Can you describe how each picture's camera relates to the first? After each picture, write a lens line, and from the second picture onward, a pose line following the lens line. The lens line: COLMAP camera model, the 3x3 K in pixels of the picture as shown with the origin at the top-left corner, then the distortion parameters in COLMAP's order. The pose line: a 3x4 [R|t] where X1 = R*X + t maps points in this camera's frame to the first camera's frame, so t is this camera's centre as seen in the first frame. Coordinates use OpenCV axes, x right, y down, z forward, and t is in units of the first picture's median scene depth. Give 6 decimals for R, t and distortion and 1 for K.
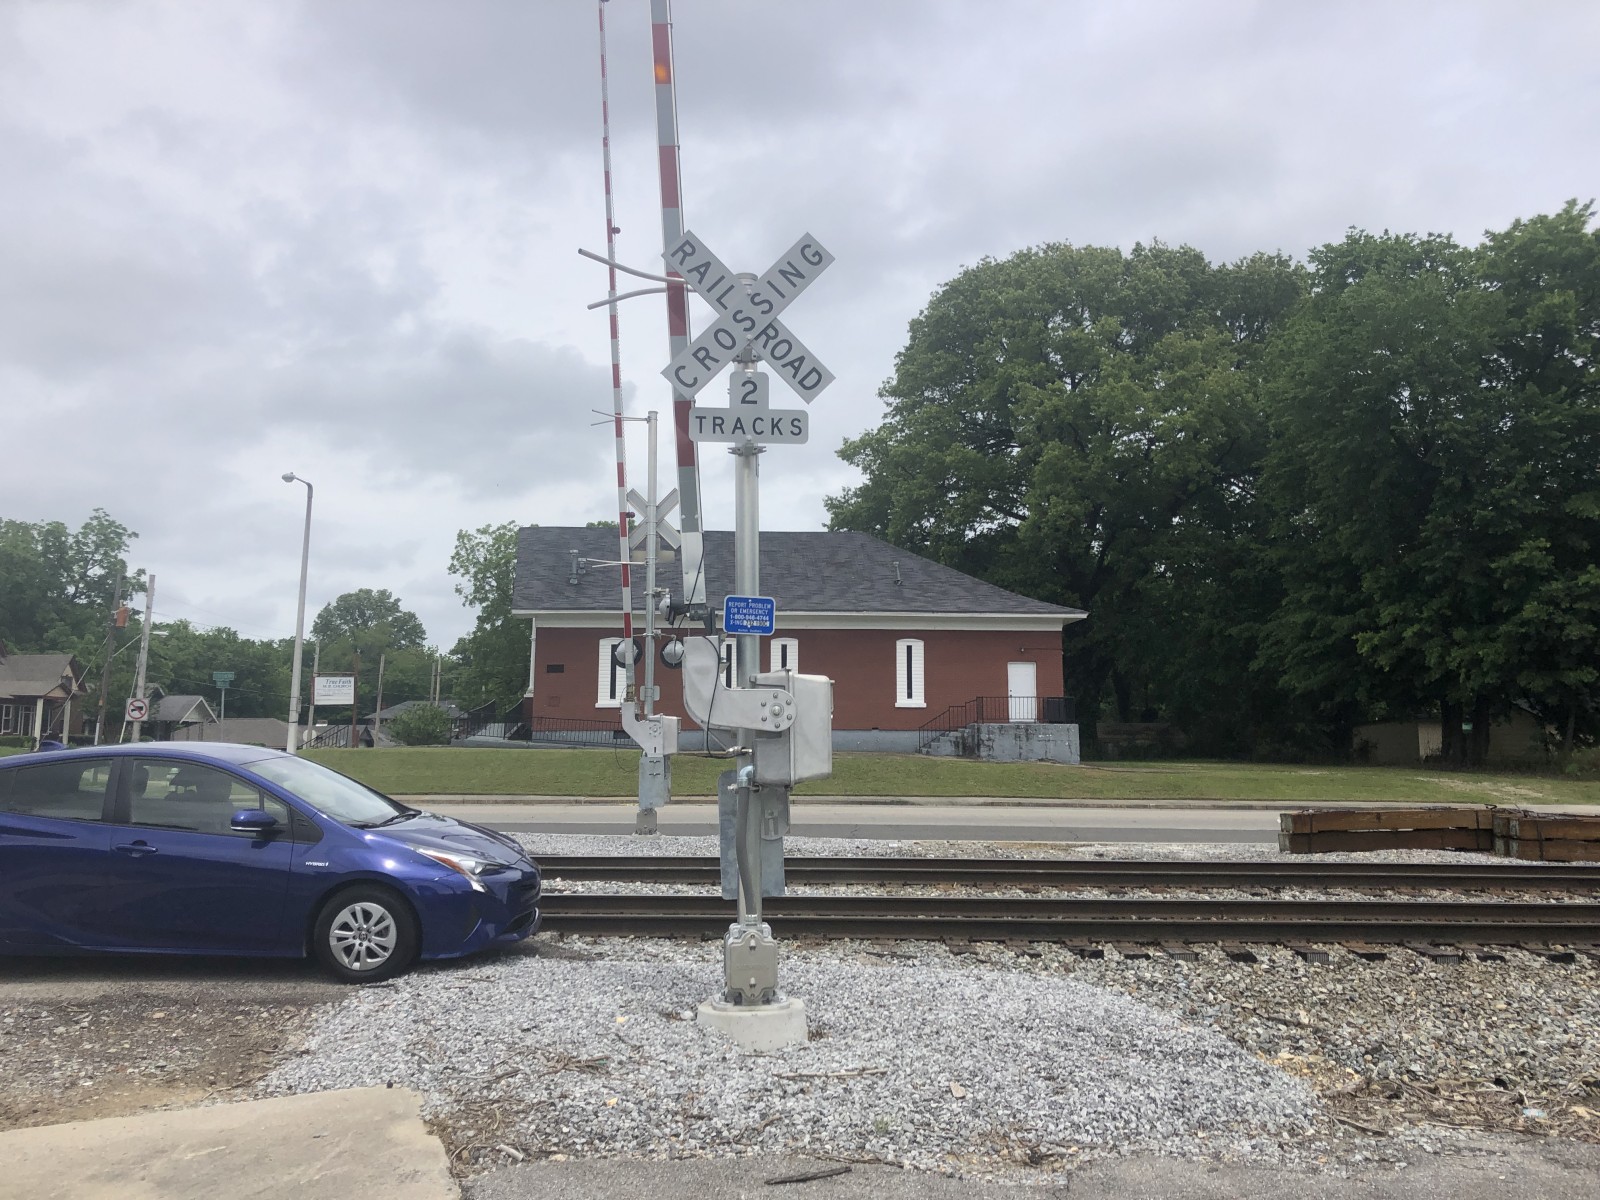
lens RADIAL K [[1308.8, 0, 808.7], [0, 1308.8, 548.4], [0, 0, 1]] dist [0.079769, -0.098567]
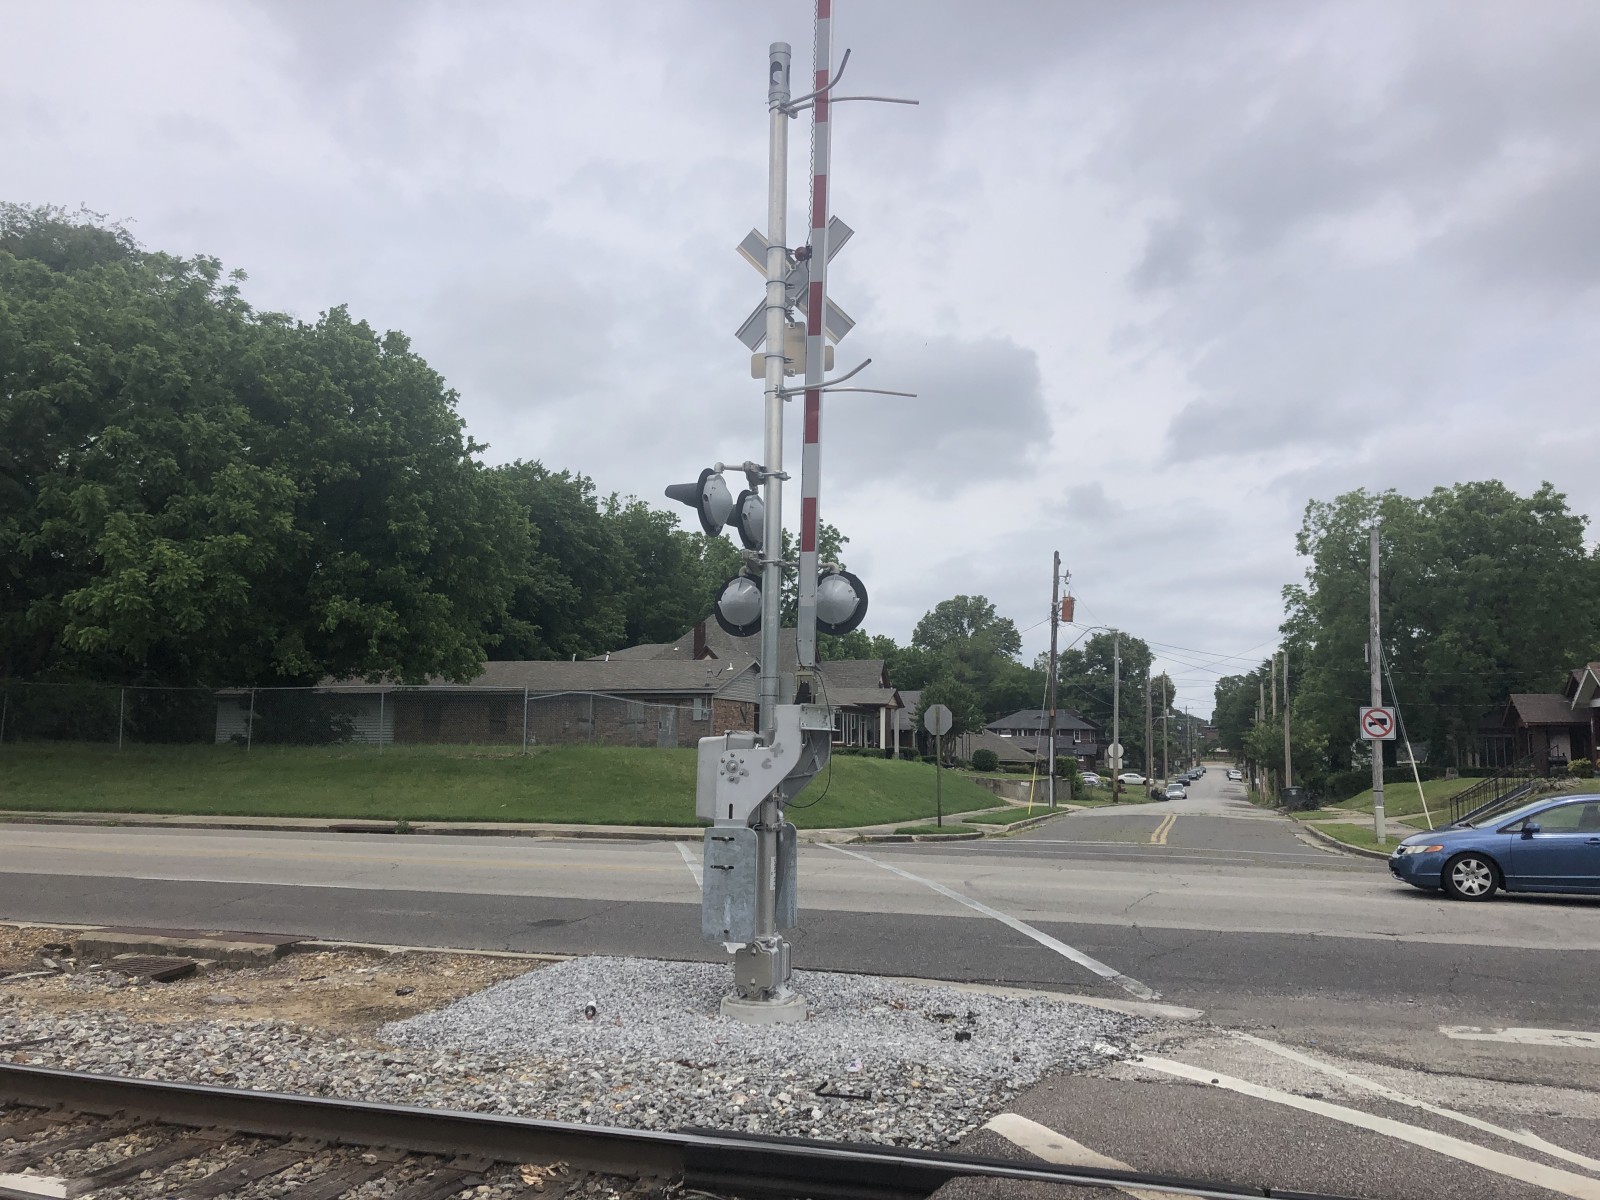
lens RADIAL K [[1289.8, 0, 739.2], [0, 1289.8, 602.7], [0, 0, 1]] dist [0.009274, -0.000513]
pose [[0.936565, -0.033118, -0.348927, -0.596373], [0.043883, 0.998772, 0.022990, 0.027180], [0.347737, -0.036843, 0.936868, 0.247493]]
